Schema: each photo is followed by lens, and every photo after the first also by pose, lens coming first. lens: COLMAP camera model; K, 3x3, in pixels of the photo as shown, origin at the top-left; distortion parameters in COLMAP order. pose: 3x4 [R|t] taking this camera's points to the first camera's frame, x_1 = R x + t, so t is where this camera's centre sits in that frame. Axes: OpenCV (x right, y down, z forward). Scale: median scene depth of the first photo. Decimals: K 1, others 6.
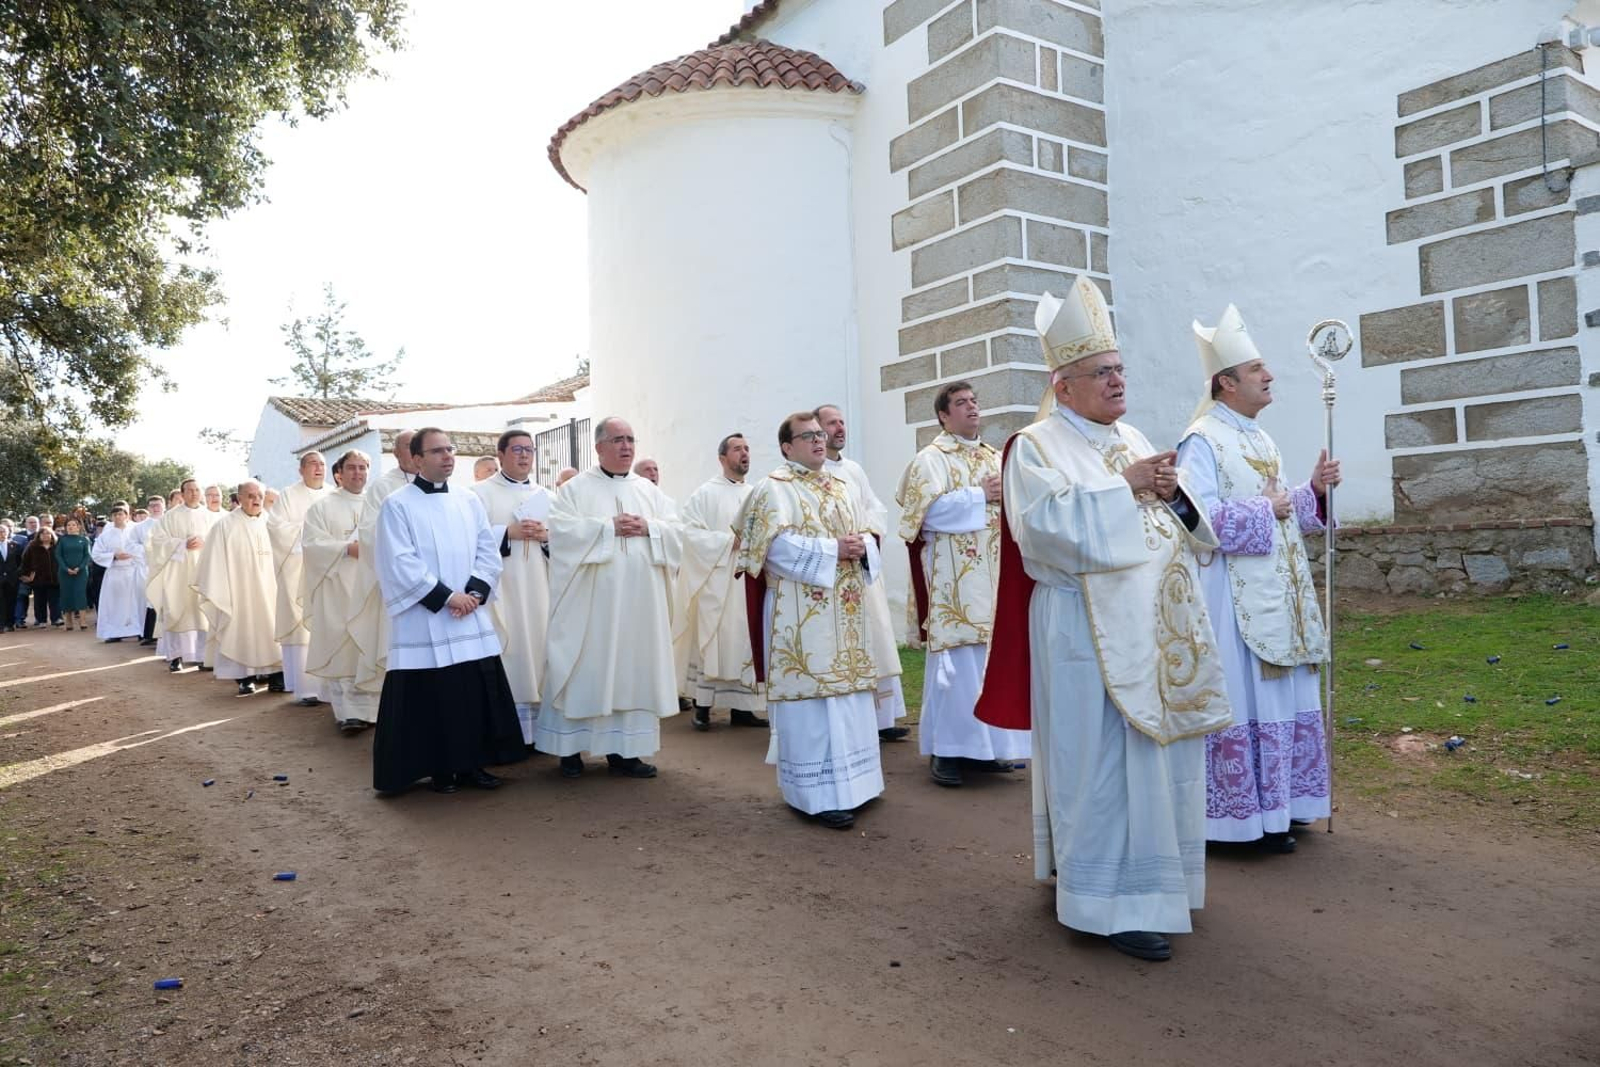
lens RADIAL K [[1152.1, 0, 800.0], [0, 1152.1, 533.5], [0, 0, 1]] dist [-0.006914, -0.000245]
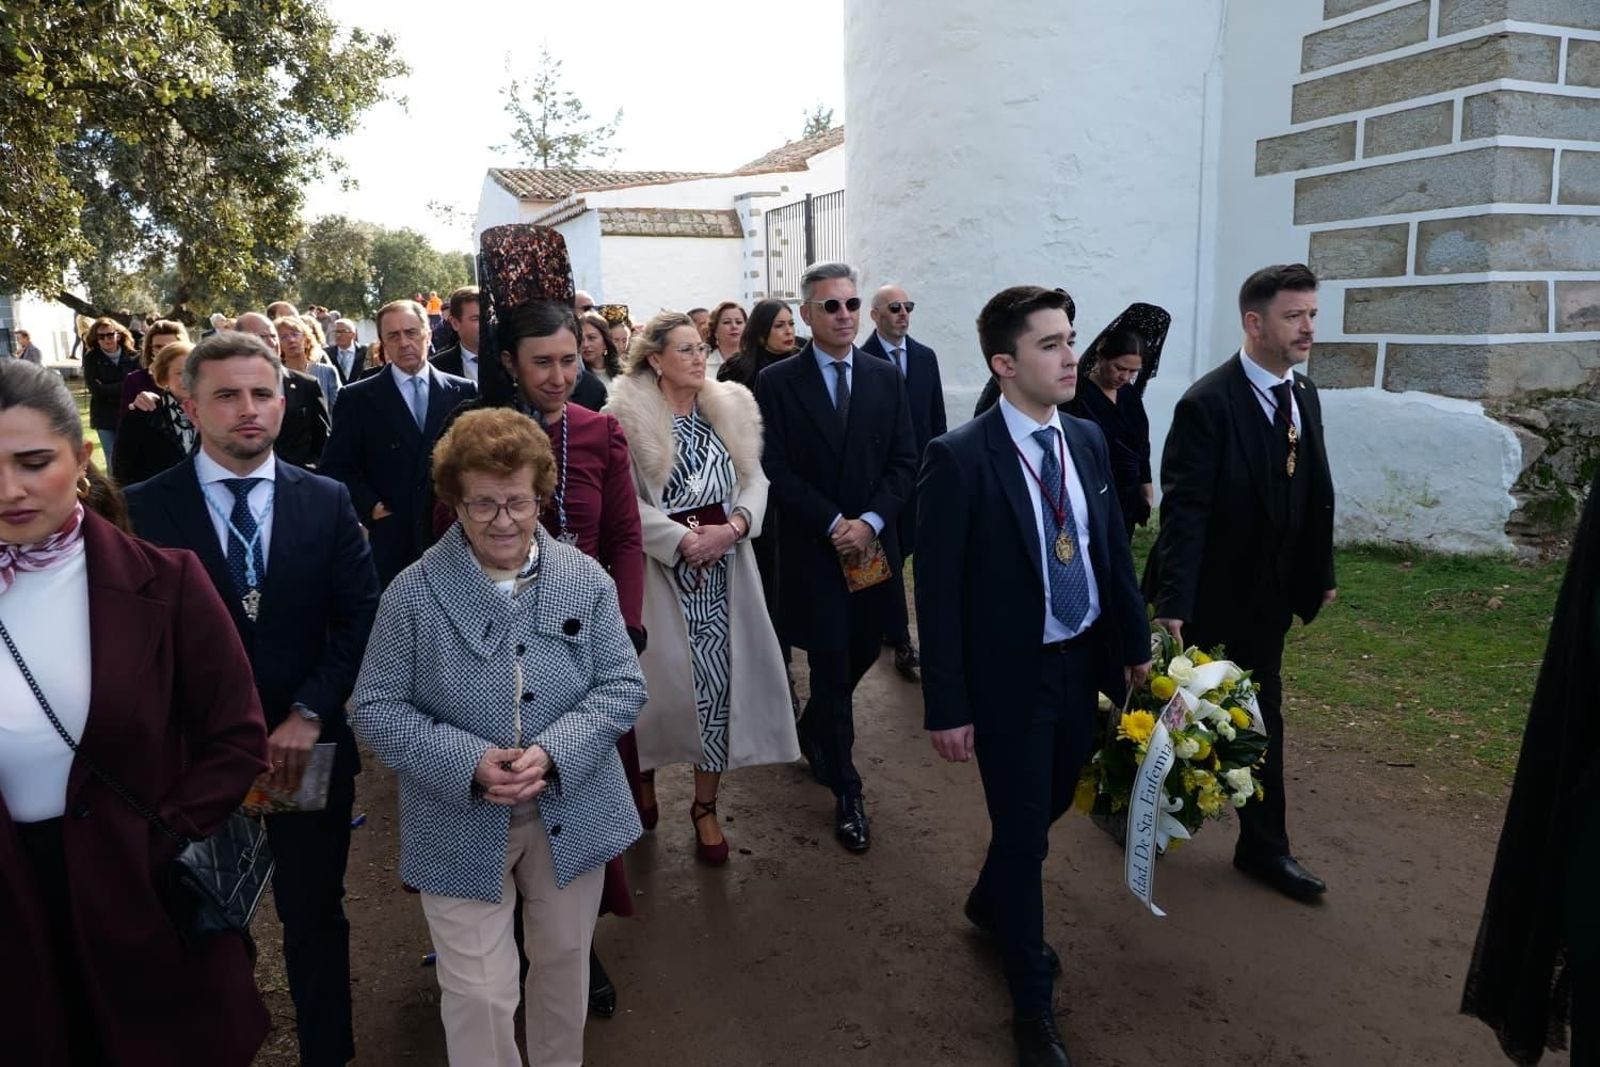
lens RADIAL K [[1152.1, 0, 800.0], [0, 1152.1, 533.5], [0, 0, 1]] dist [-0.006914, -0.000245]
pose [[0.982292, 0.036905, -0.183683, -0.029705], [0.001471, 0.978858, 0.204537, -0.023343], [0.187348, -0.201185, 0.961470, 0.096438]]
